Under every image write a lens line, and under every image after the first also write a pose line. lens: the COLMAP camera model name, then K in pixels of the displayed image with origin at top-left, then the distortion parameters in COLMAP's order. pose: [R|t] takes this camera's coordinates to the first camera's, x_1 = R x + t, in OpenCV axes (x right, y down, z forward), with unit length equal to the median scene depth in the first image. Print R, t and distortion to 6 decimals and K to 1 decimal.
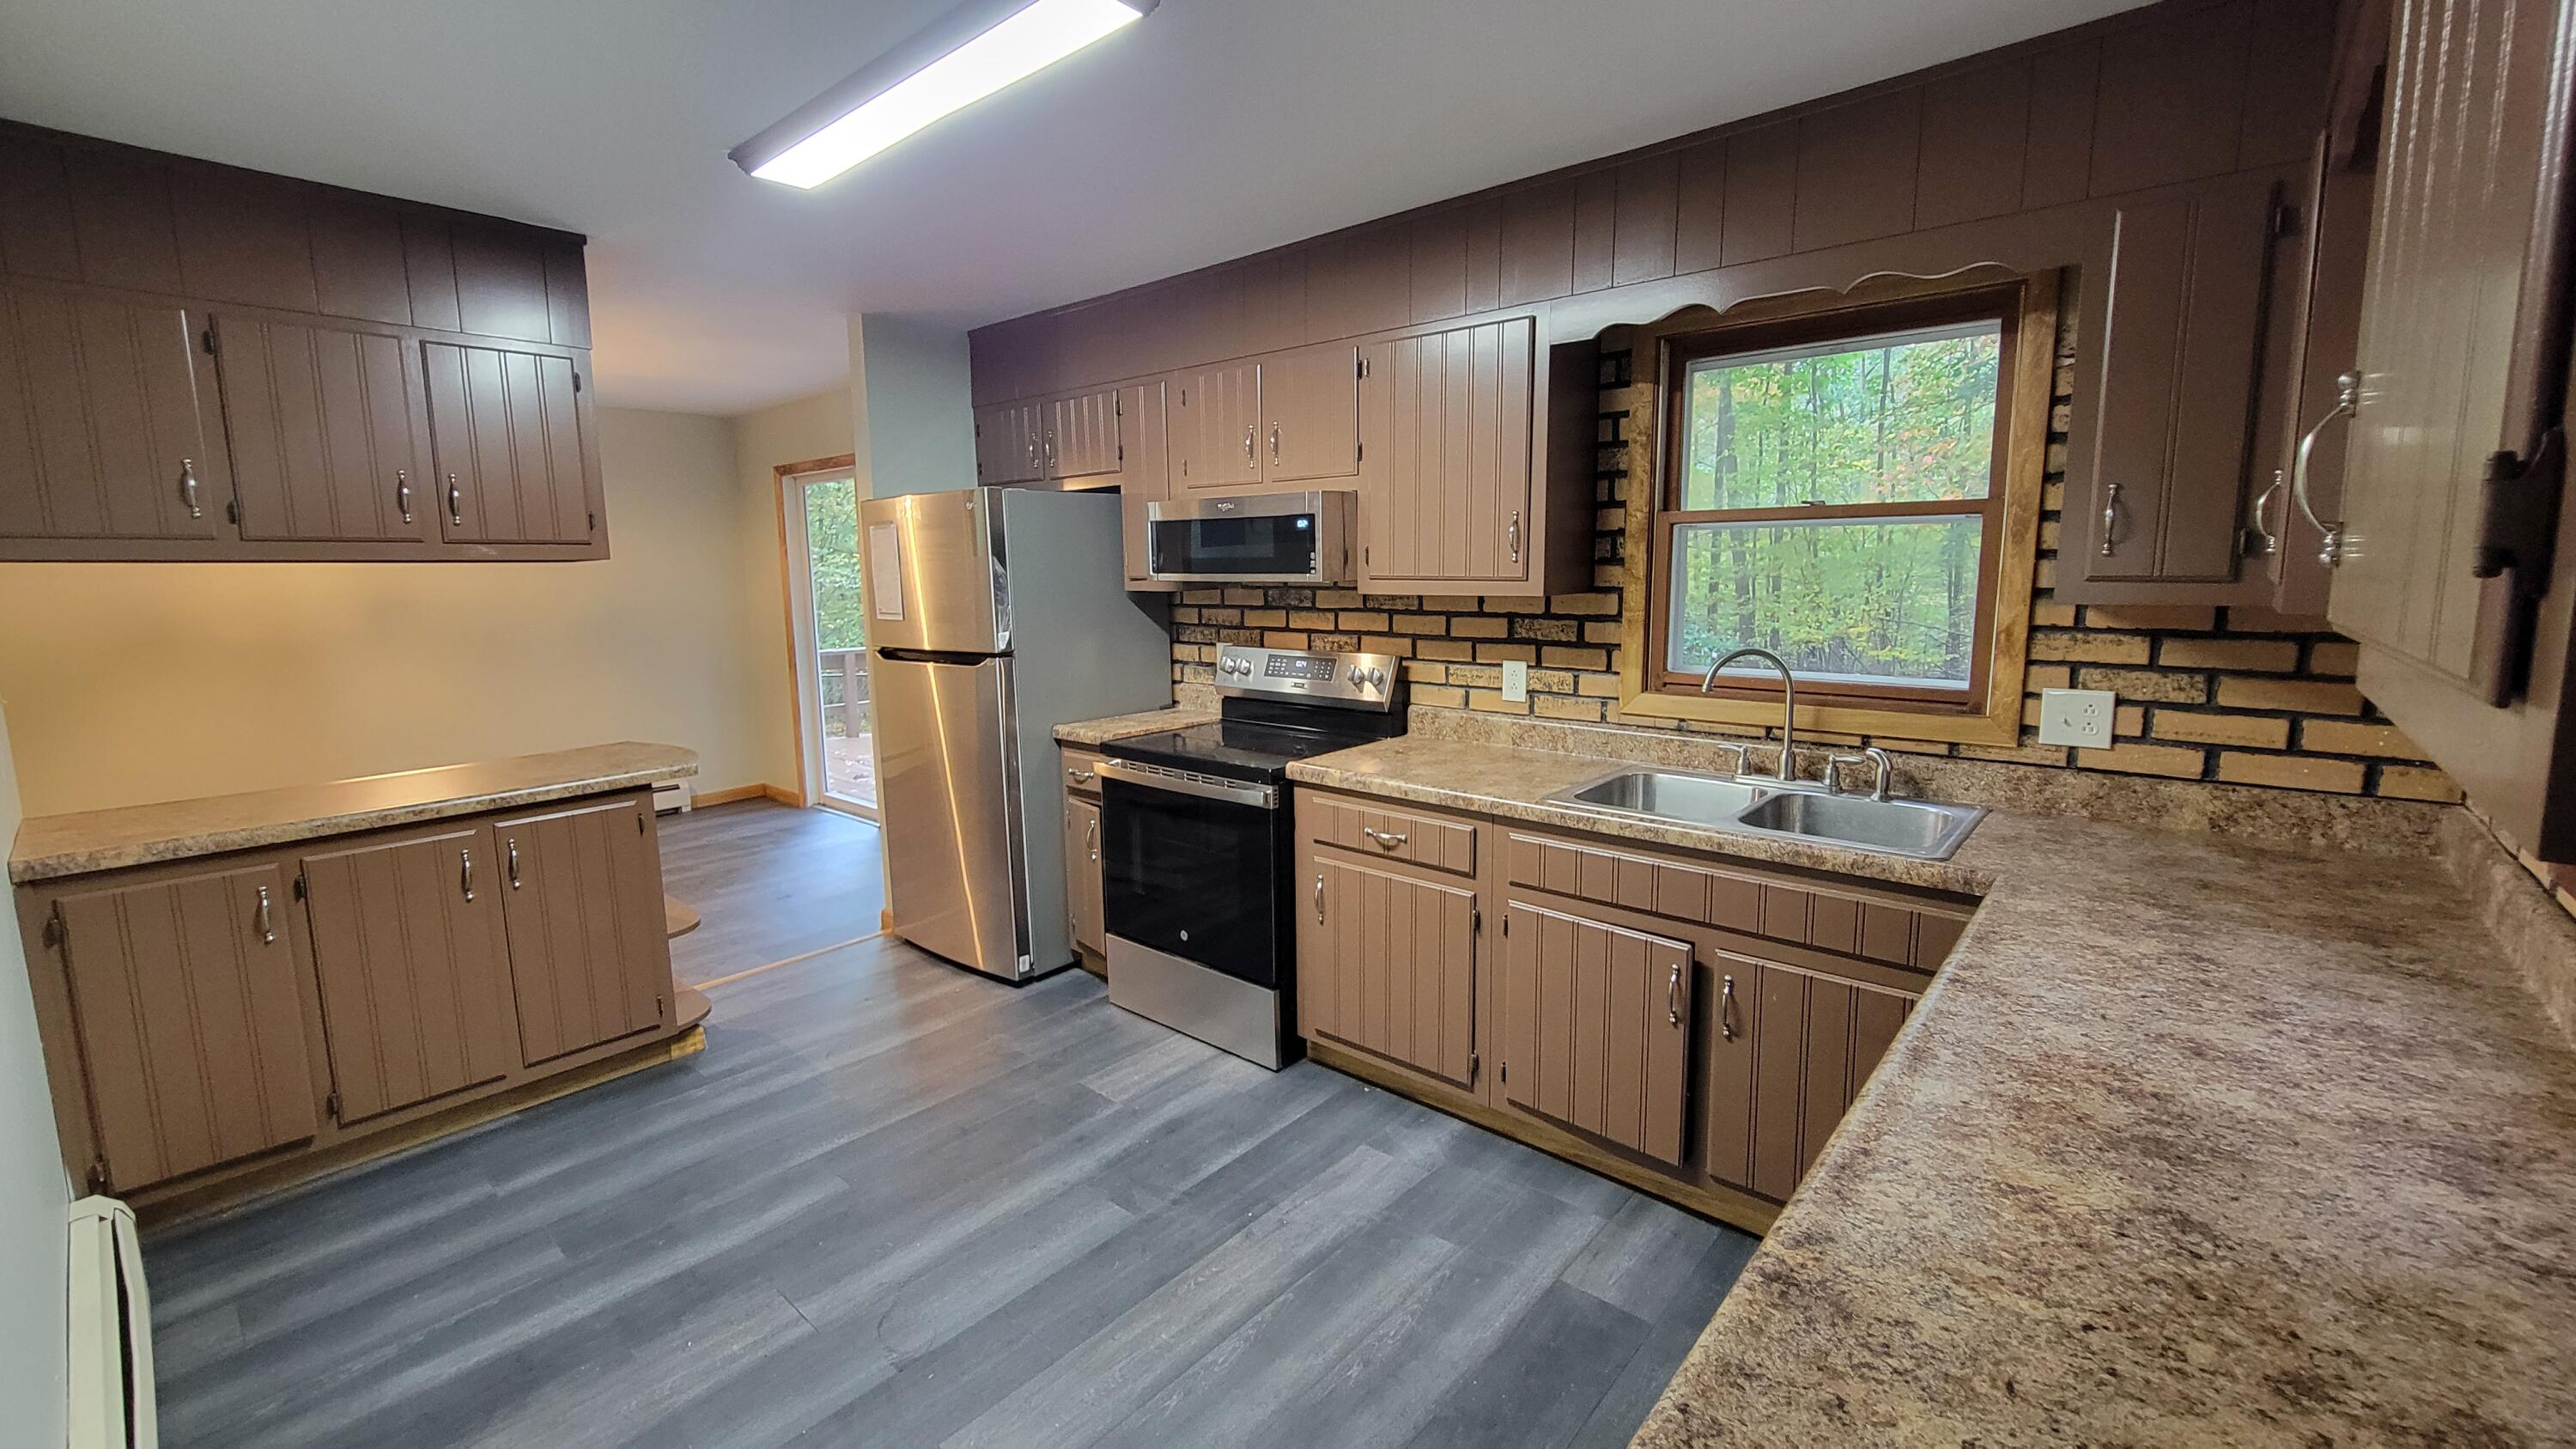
lens RADIAL K [[1055.6, 0, 1291.5], [0, 1055.6, 710.9], [0, 0, 1]] dist [0.001669, 0.000043]
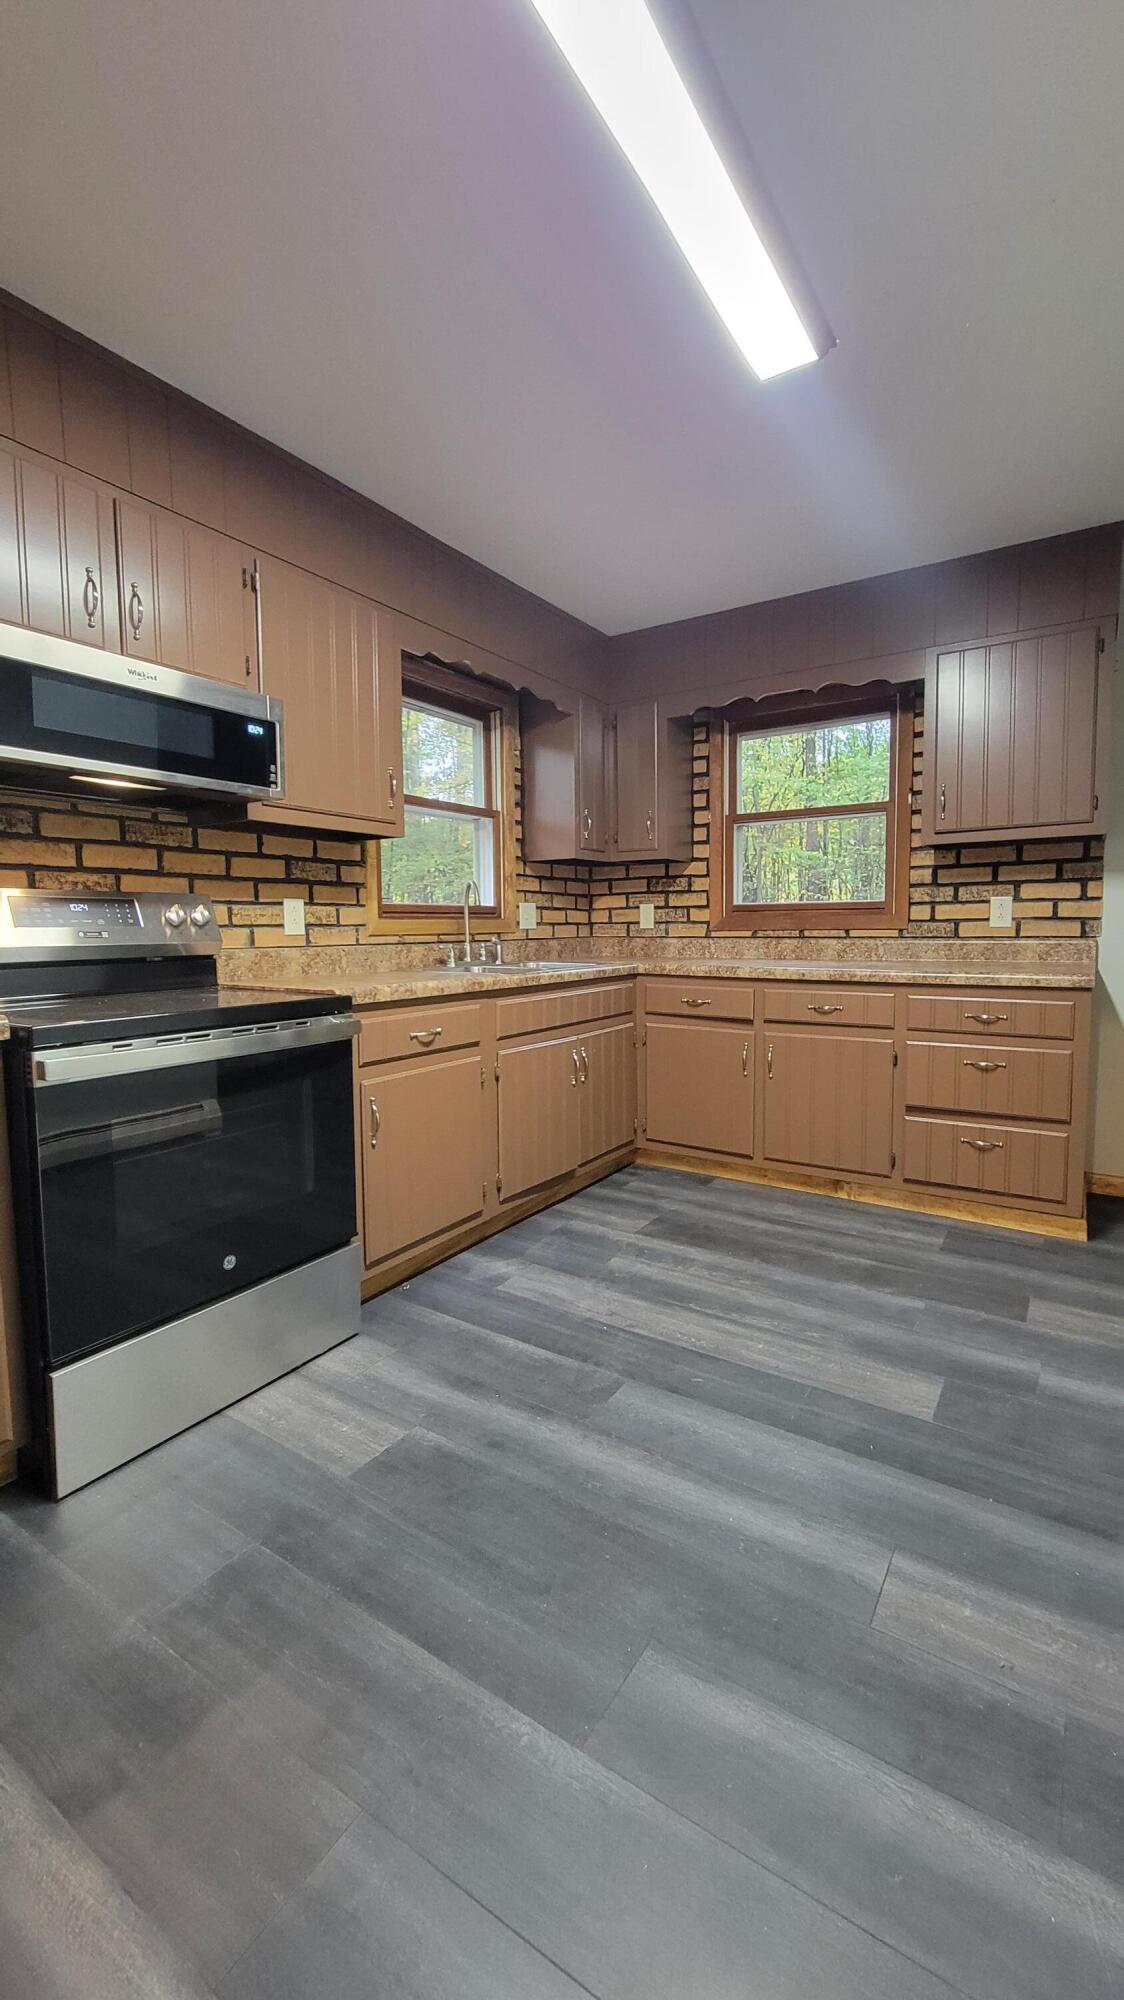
lens RADIAL K [[819.5, 0, 563.4], [0, 819.5, 988.5], [0, 0, 1]] dist [0.001669, 0.000043]
pose [[-0.145653, -0.061115, 0.987446, -0.736739], [0.152224, 0.984820, 0.083407, 0.018743], [-0.977555, 0.162462, -0.134139, 0.898340]]
